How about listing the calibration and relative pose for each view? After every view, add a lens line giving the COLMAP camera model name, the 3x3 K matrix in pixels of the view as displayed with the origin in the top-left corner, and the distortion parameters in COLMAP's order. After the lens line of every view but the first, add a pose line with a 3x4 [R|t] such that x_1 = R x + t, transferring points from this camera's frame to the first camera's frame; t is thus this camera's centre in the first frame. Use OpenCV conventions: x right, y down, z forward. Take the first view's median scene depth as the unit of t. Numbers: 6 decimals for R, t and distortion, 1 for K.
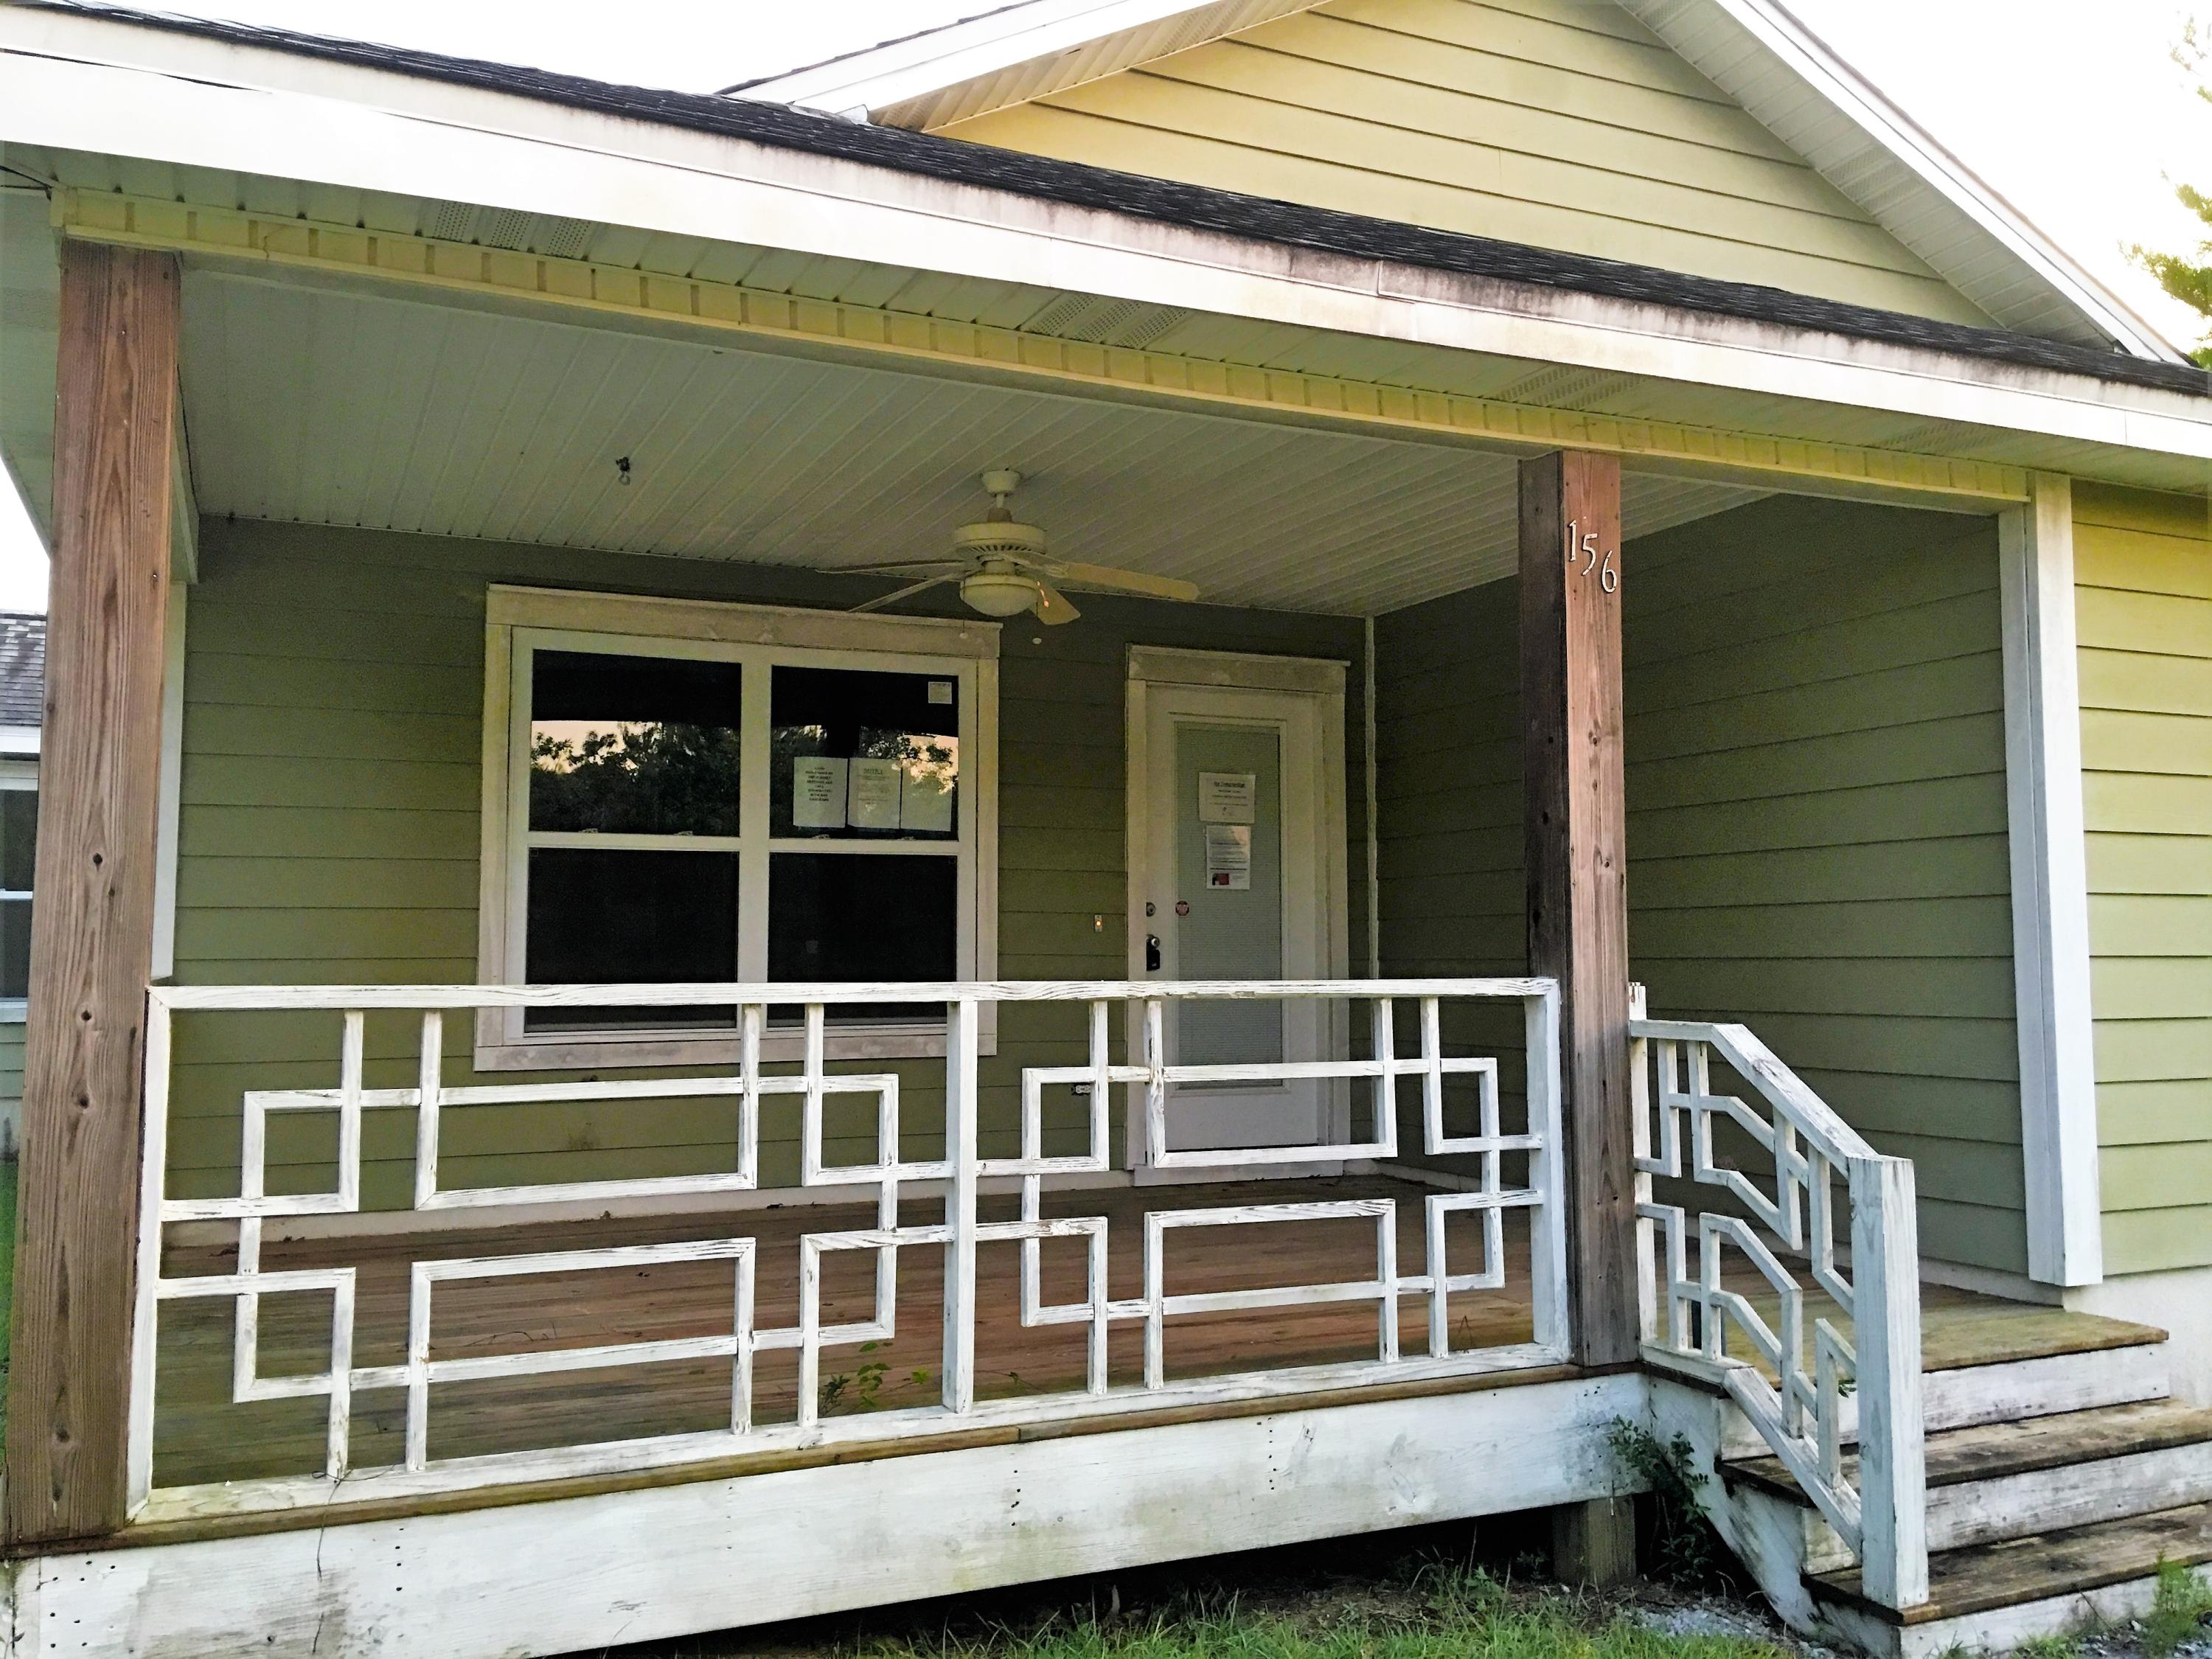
lens RADIAL K [[1890.8, 0, 1102.4], [0, 1890.8, 812.4], [0, 0, 1]] dist [0.120189, -0.185119]
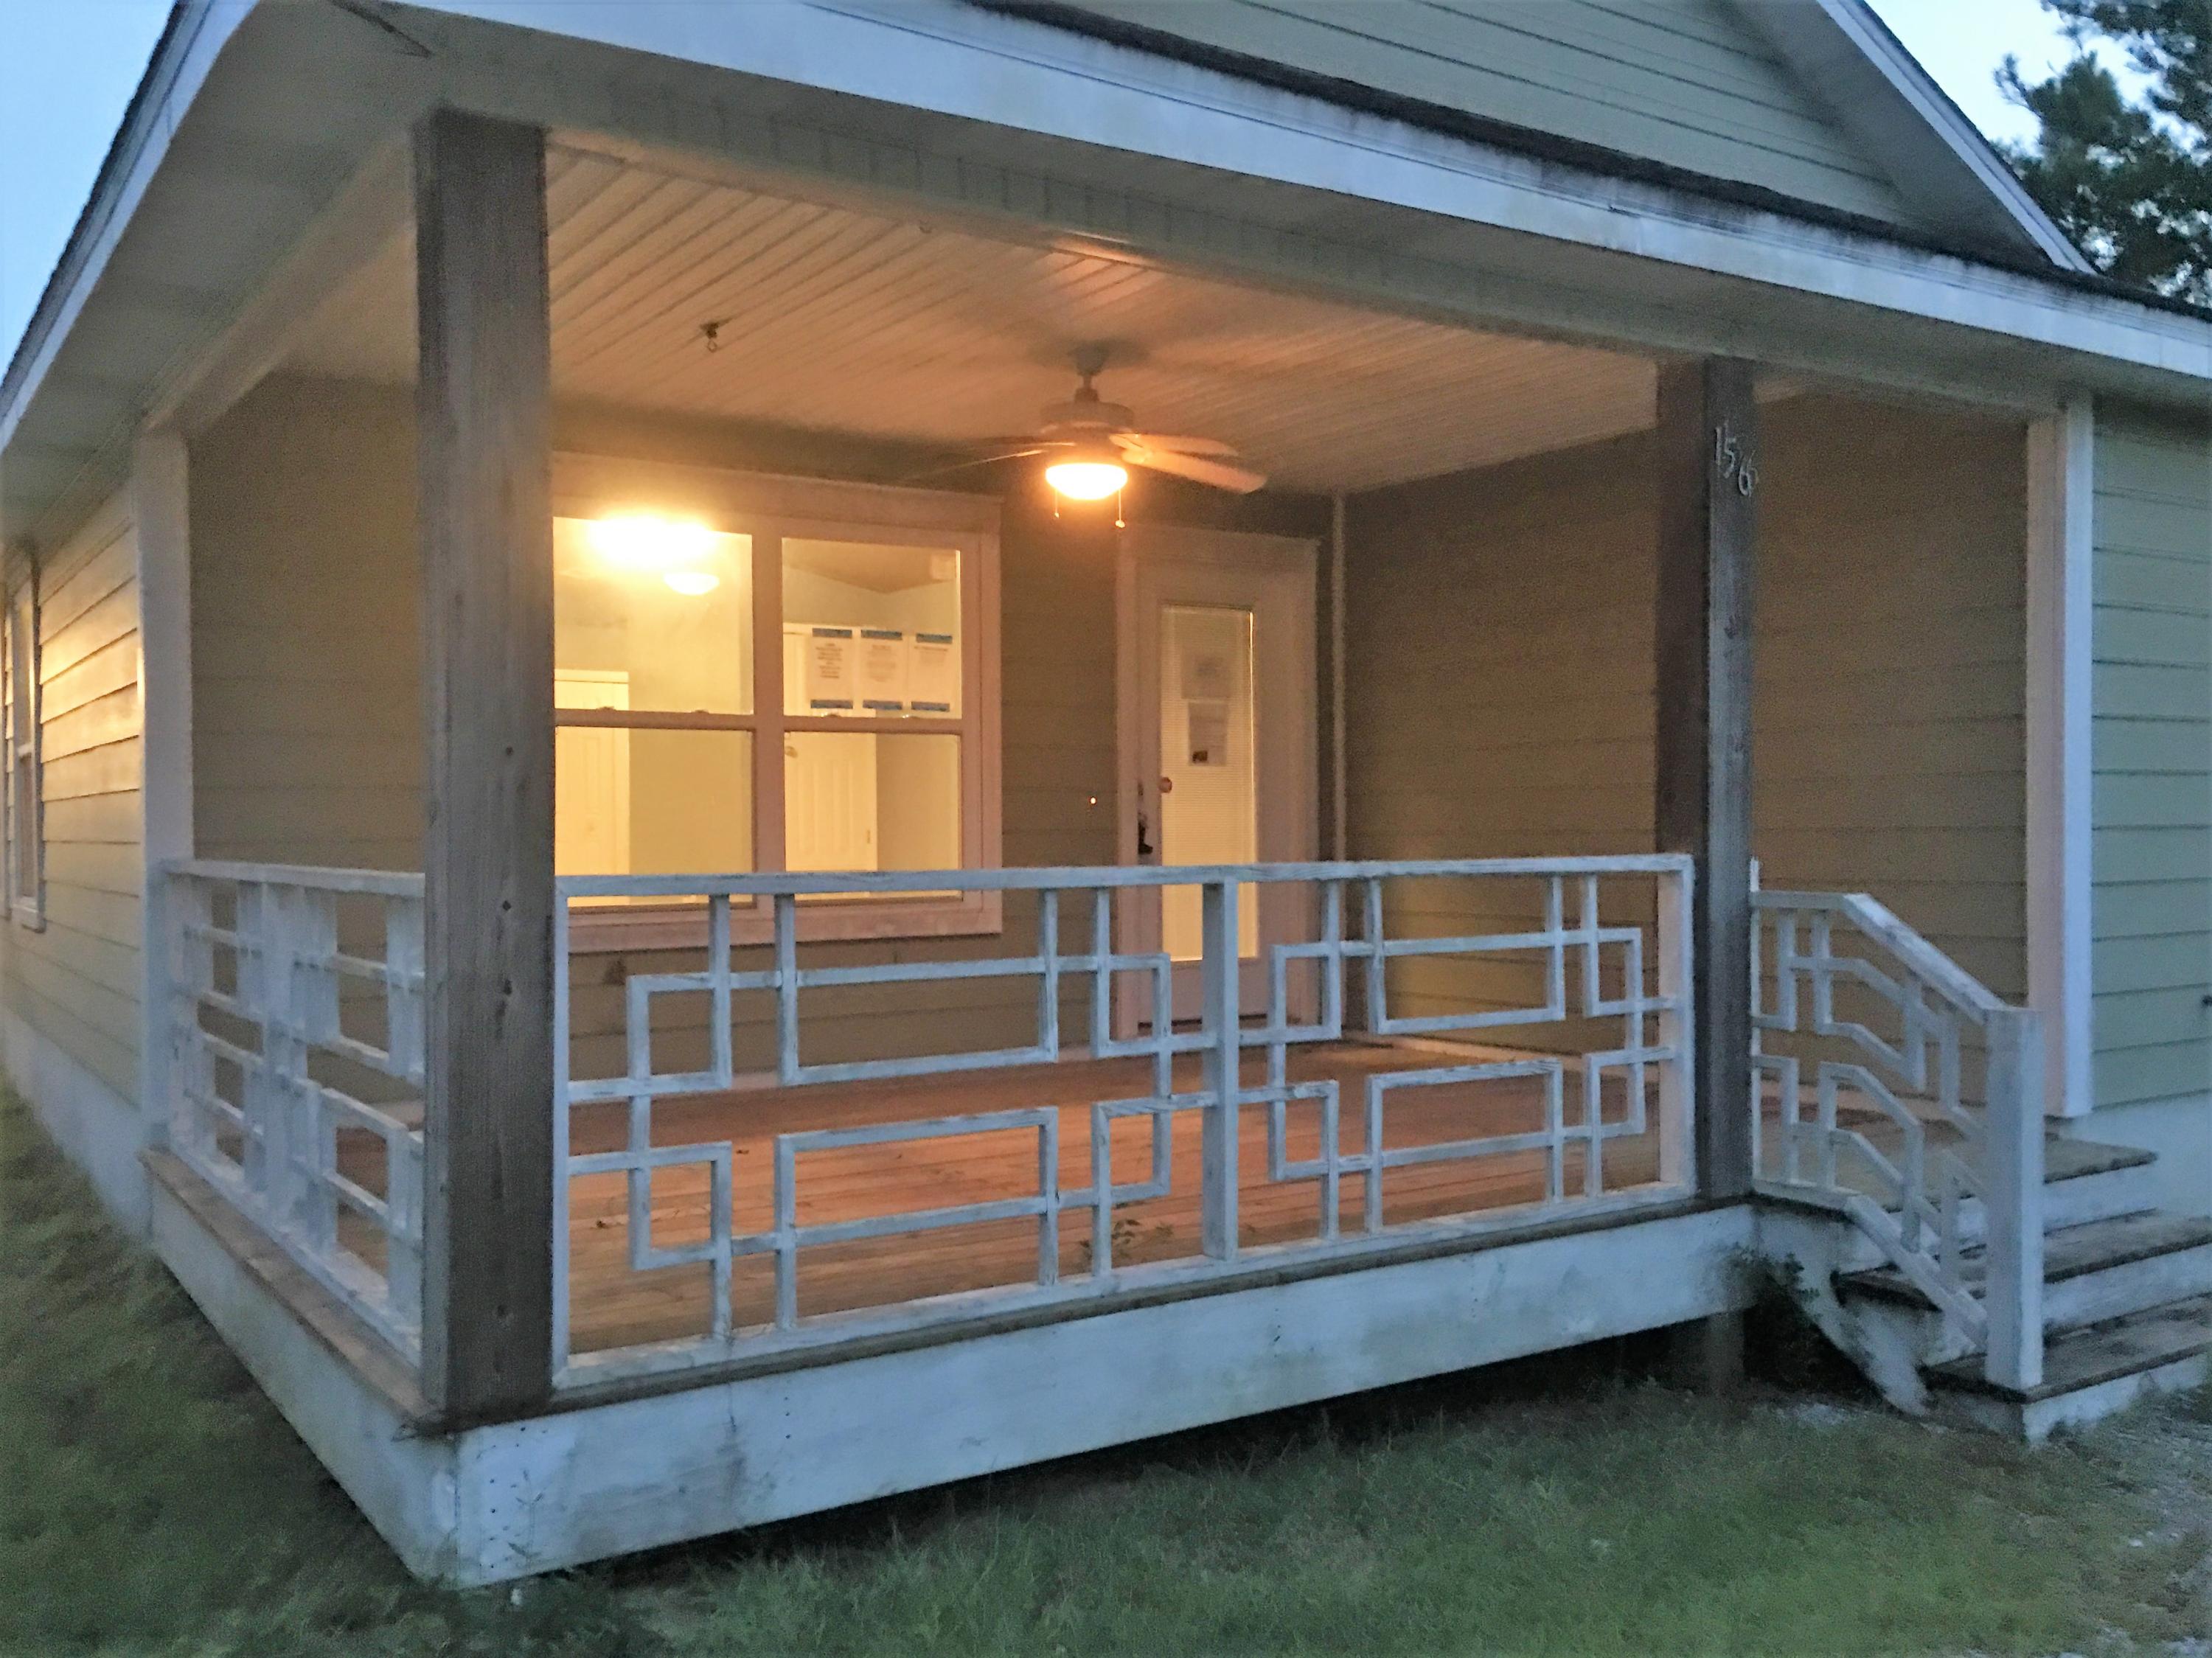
lens RADIAL K [[1961.5, 0, 1123.1], [0, 1961.5, 860.7], [0, 0, 1]] dist [0.134097, -0.214791]
pose [[0.985839, -0.009173, 0.167441, -0.283952], [-0.006531, 0.995645, 0.092996, -0.012906], [-0.167565, -0.092773, 0.981486, -0.060002]]
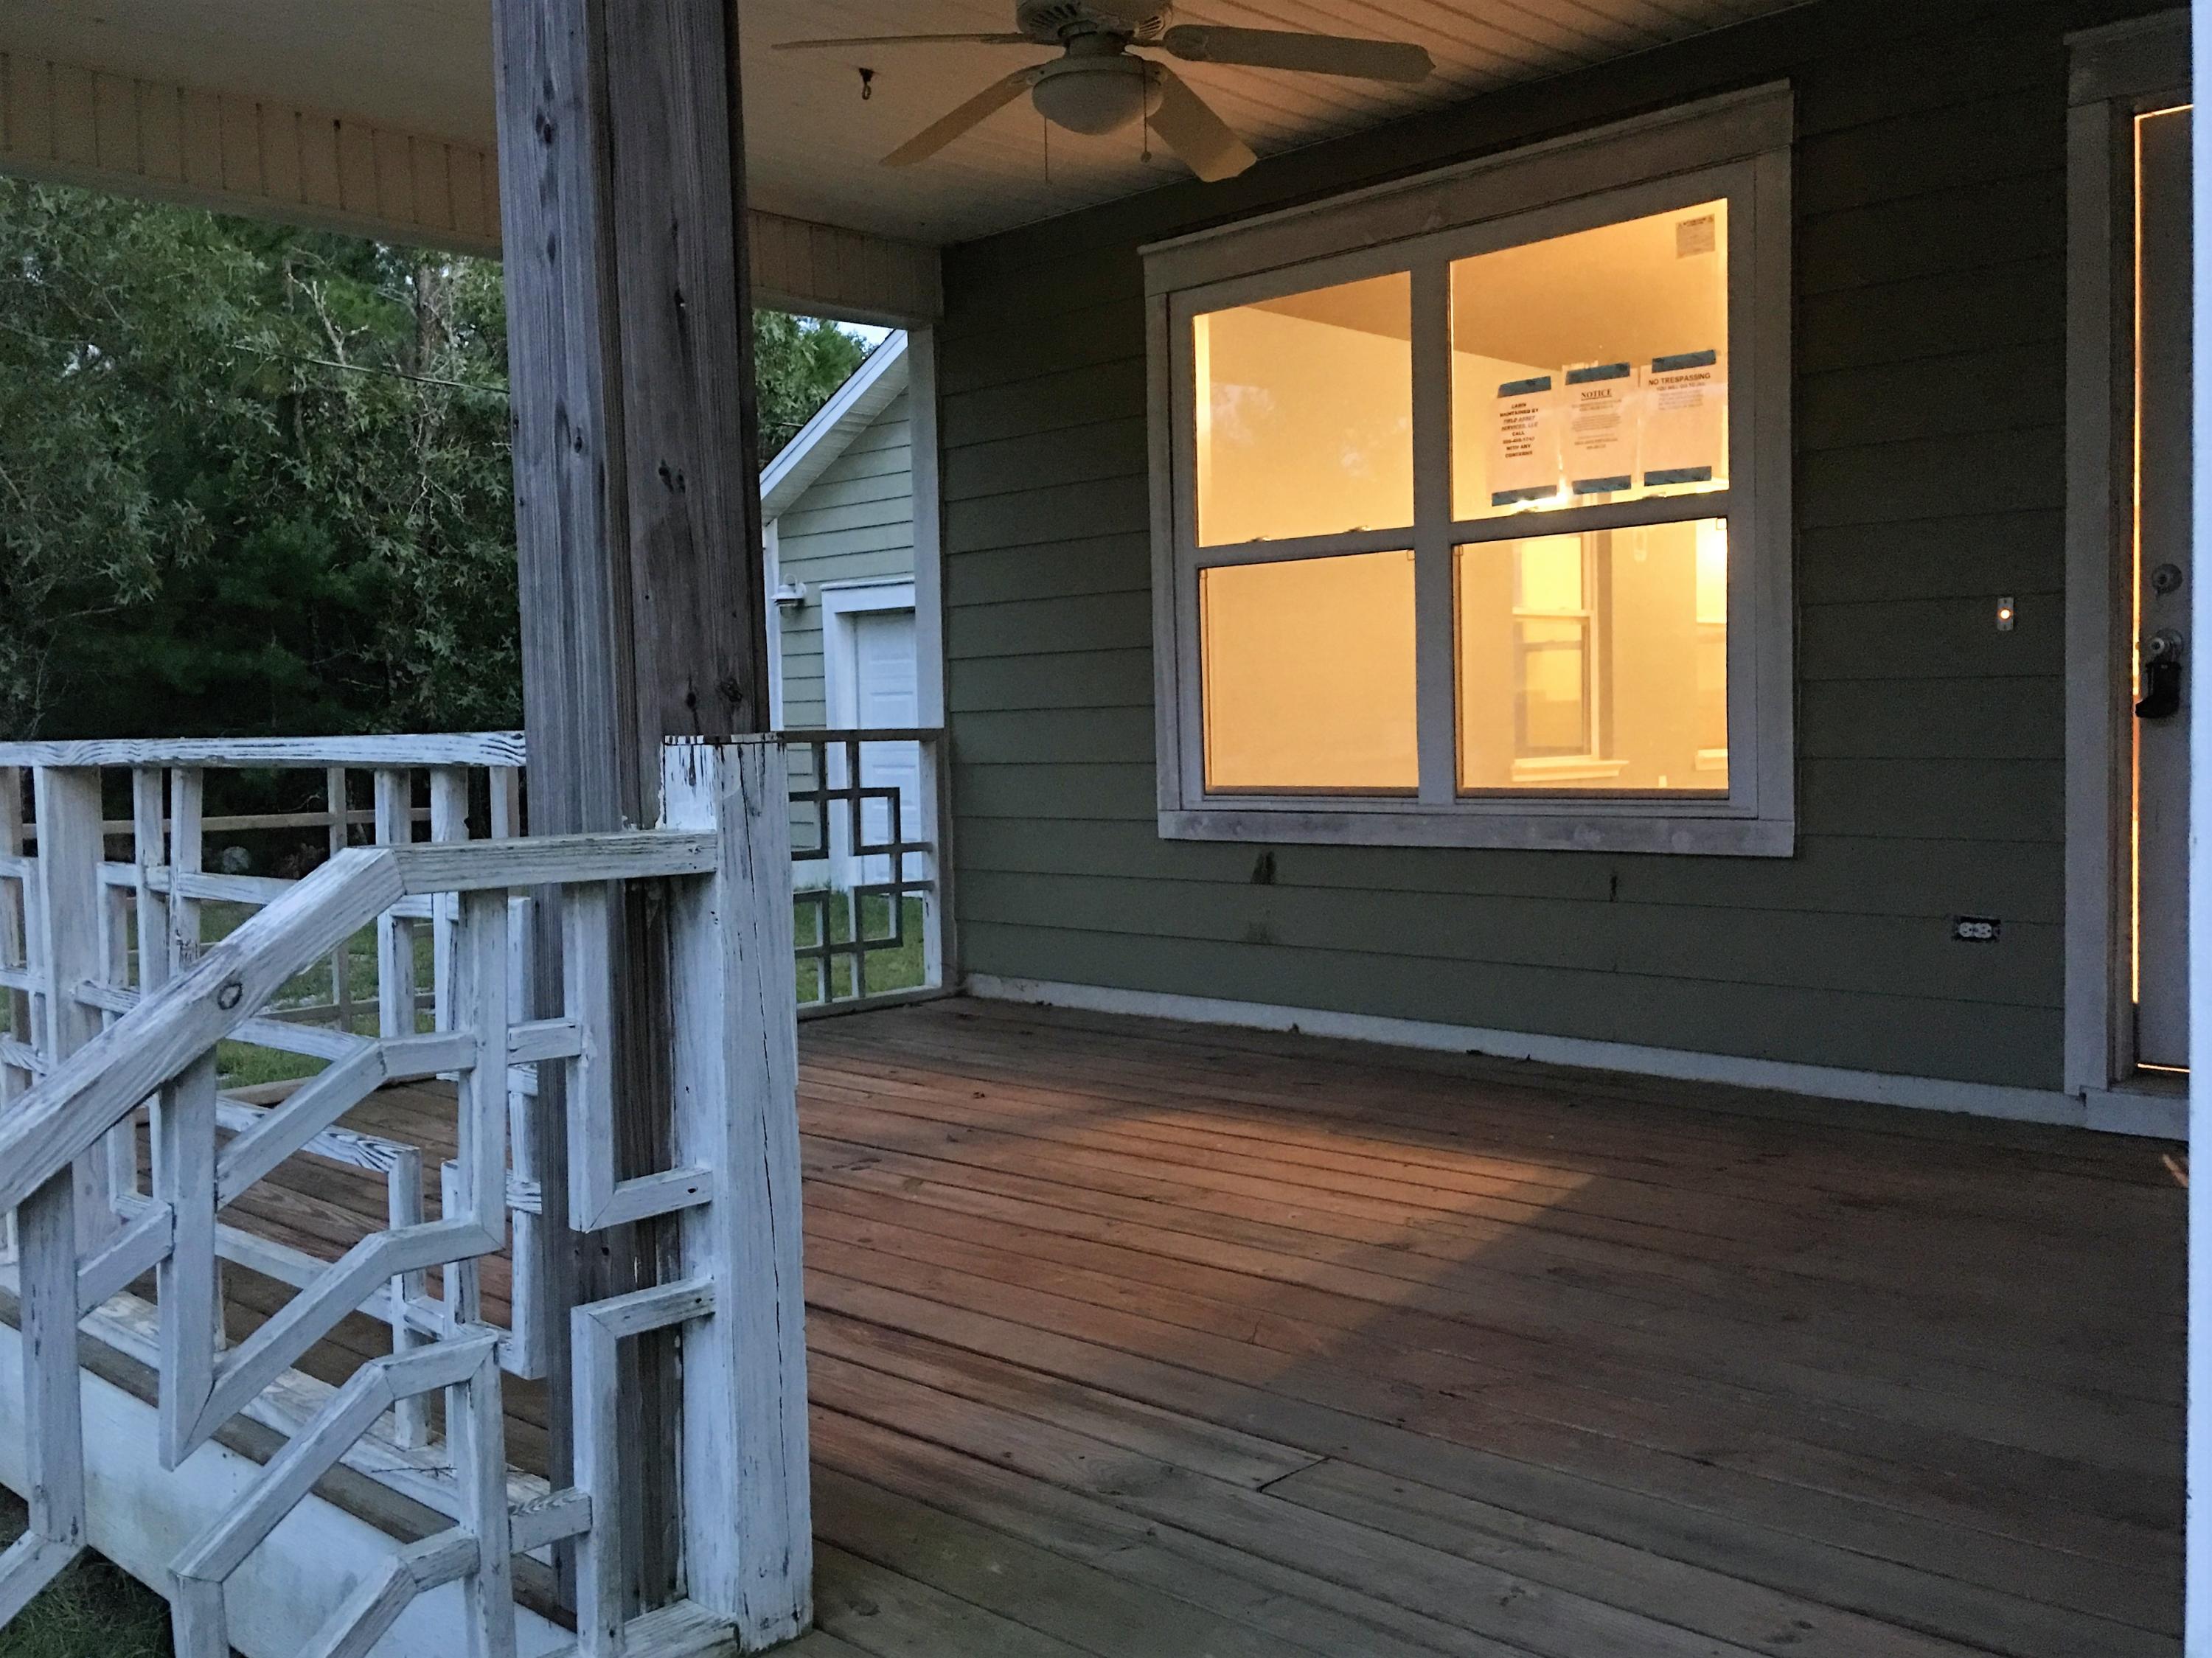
lens RADIAL K [[2011.3, 0, 1098.3], [0, 2011.3, 819.6], [0, 0, 1]] dist [0.135125, -0.216545]
pose [[0.361801, 0.036521, -0.931540, 0.746123], [0.089109, 0.993303, 0.073551, 0.088879], [0.927987, -0.109619, 0.356124, 0.991517]]
